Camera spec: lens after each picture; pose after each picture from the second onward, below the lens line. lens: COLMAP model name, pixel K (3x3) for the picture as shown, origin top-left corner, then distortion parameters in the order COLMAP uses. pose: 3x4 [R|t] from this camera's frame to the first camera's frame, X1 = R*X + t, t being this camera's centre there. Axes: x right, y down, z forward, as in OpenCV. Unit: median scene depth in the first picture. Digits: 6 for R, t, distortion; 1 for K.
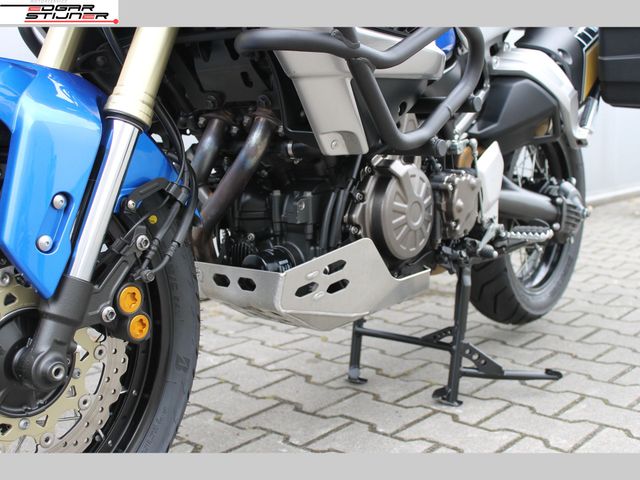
lens RADIAL K [[785.8, 0, 320.0], [0, 785.8, 240.0], [0, 0, 1]] dist [-0.096380, 0.126068]
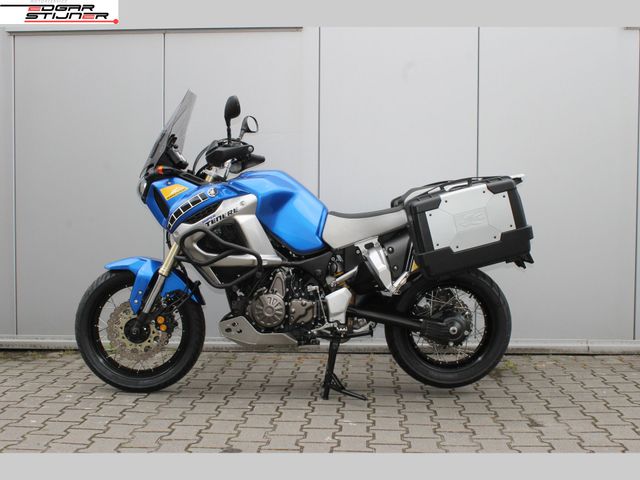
lens RADIAL K [[785.8, 0, 320.0], [0, 785.8, 240.0], [0, 0, 1]] dist [-0.096380, 0.126068]
pose [[0.622482, 0.054380, -0.780743, 2.003345], [-0.134923, 0.990104, -0.038610, -0.168864], [0.770917, 0.129375, 0.623658, -0.529821]]
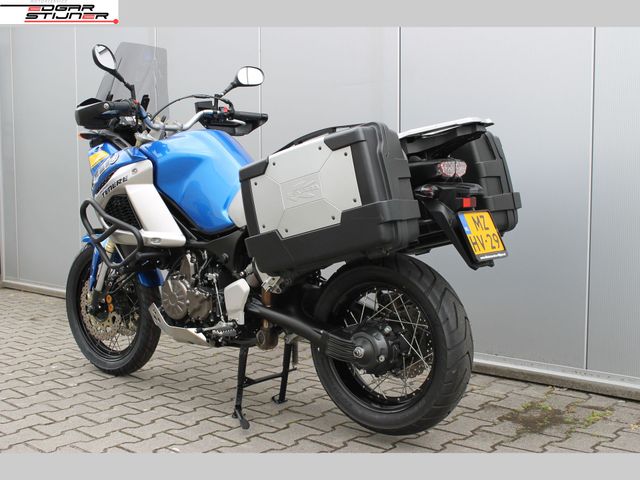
lens RADIAL K [[785.8, 0, 320.0], [0, 785.8, 240.0], [0, 0, 1]] dist [-0.096380, 0.126068]
pose [[0.009791, 0.095608, -0.995371, 2.021814], [-0.152528, 0.983913, 0.093007, -0.411656], [0.988251, 0.150912, 0.024217, 1.127375]]
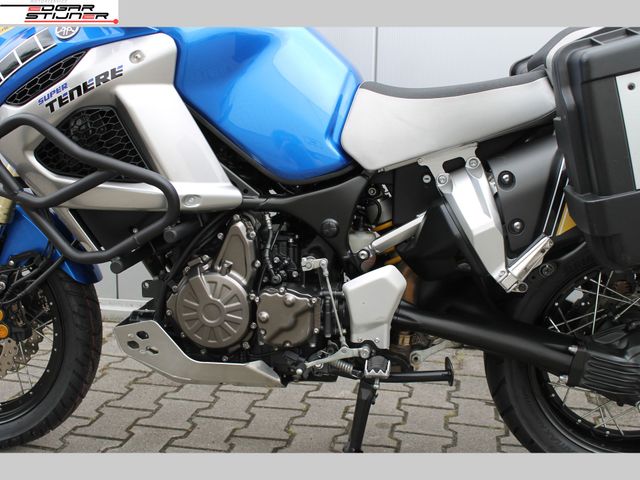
lens RADIAL K [[785.8, 0, 320.0], [0, 785.8, 240.0], [0, 0, 1]] dist [-0.096380, 0.126068]
pose [[0.509172, 0.177551, -0.842152, 0.999166], [-0.156762, 0.981254, 0.112098, -0.255335], [0.846268, 0.074940, 0.527460, 0.416207]]
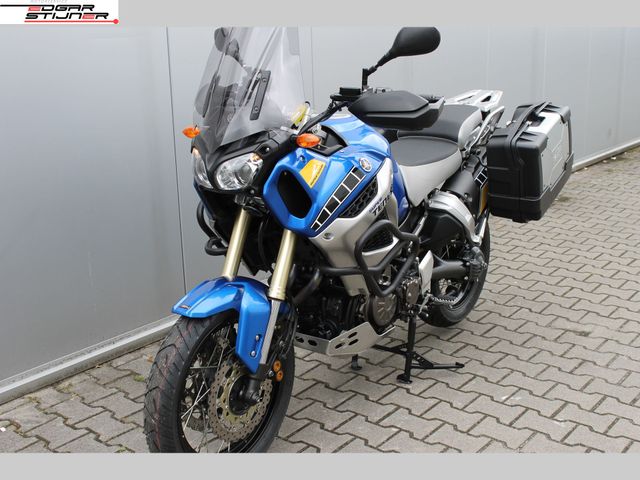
lens RADIAL K [[785.8, 0, 320.0], [0, 785.8, 240.0], [0, 0, 1]] dist [-0.096380, 0.126068]
pose [[0.998965, -0.017709, 0.041887, -0.125833], [0.012679, 0.992999, 0.117438, -0.386421], [-0.043674, -0.116785, 0.992196, -0.910799]]
